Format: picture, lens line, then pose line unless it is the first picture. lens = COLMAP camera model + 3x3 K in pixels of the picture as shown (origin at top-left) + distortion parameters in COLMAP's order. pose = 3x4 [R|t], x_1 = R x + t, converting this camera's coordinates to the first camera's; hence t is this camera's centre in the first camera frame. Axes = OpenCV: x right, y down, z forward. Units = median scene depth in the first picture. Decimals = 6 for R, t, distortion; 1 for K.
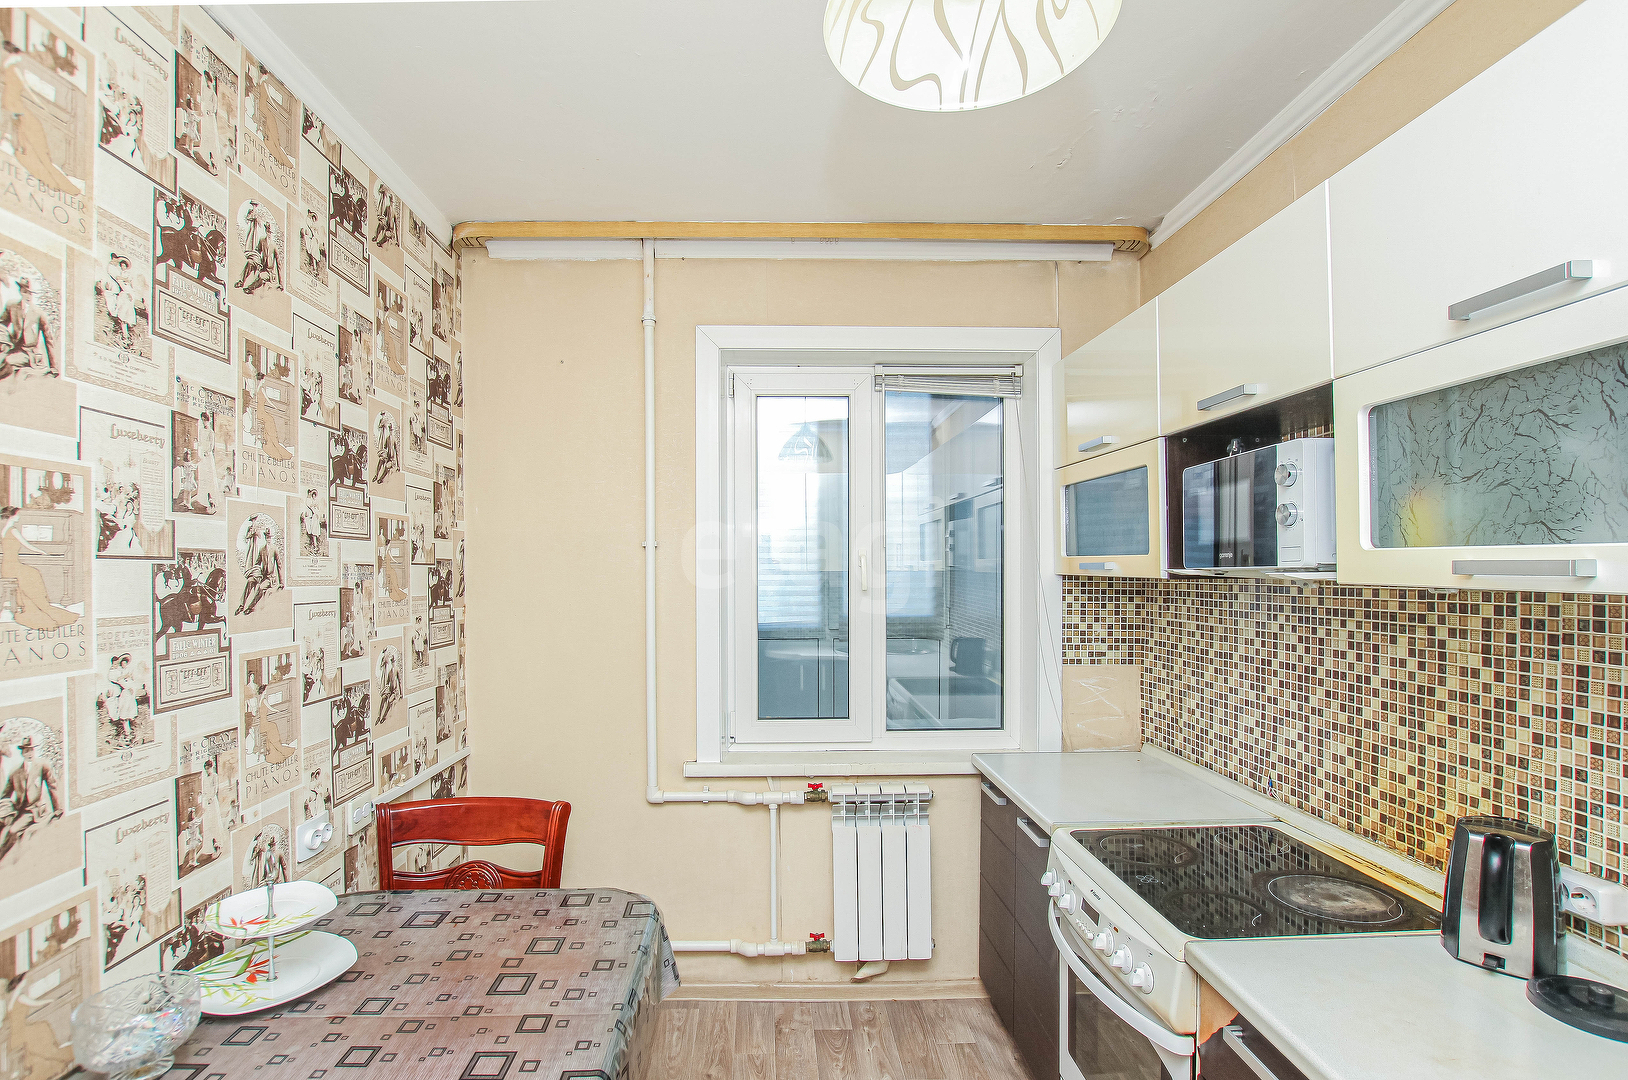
lens RADIAL K [[758.5, 0, 794.6], [0, 758.5, 560.1], [0, 0, 1]] dist [-0.034962, 0.005417]
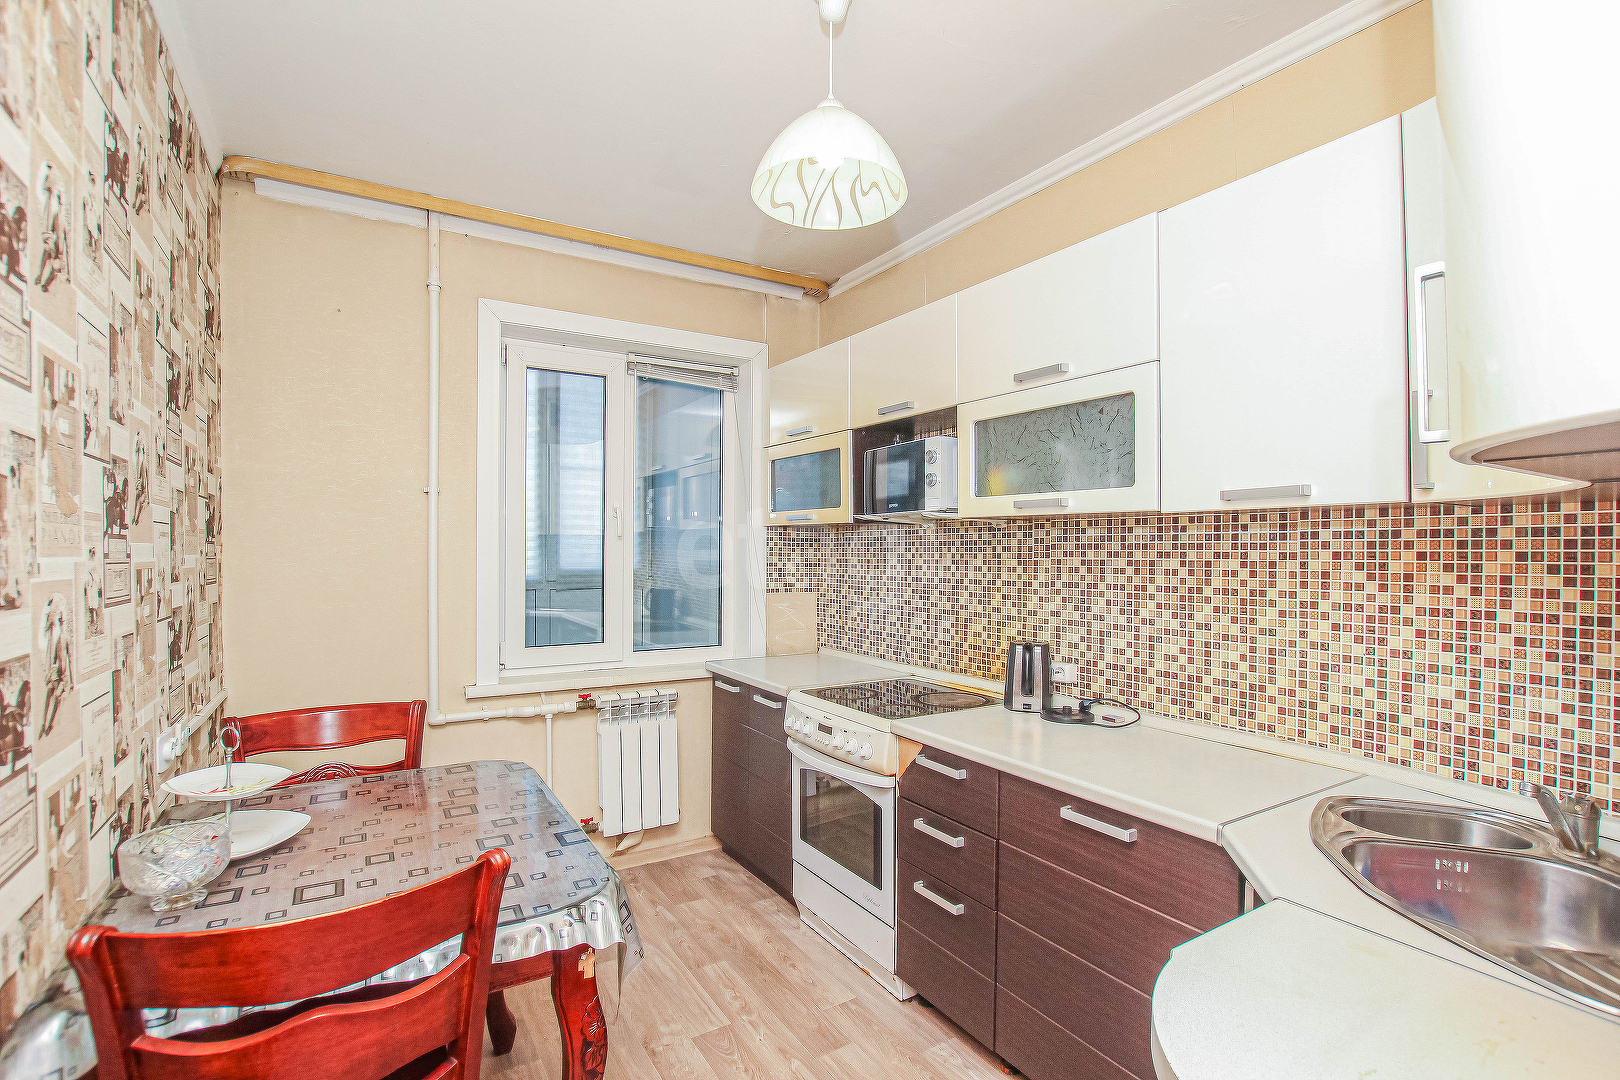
lens RADIAL K [[740.5, 0, 810.0], [0, 740.5, 540.0], [0, 0, 1]] dist [-0.033715, 0.004188]
pose [[0.866860, 0.012254, 0.498401, -0.325904], [-0.010753, 0.999925, -0.005882, 0.068707], [-0.498436, -0.000261, 0.866927, -0.256304]]
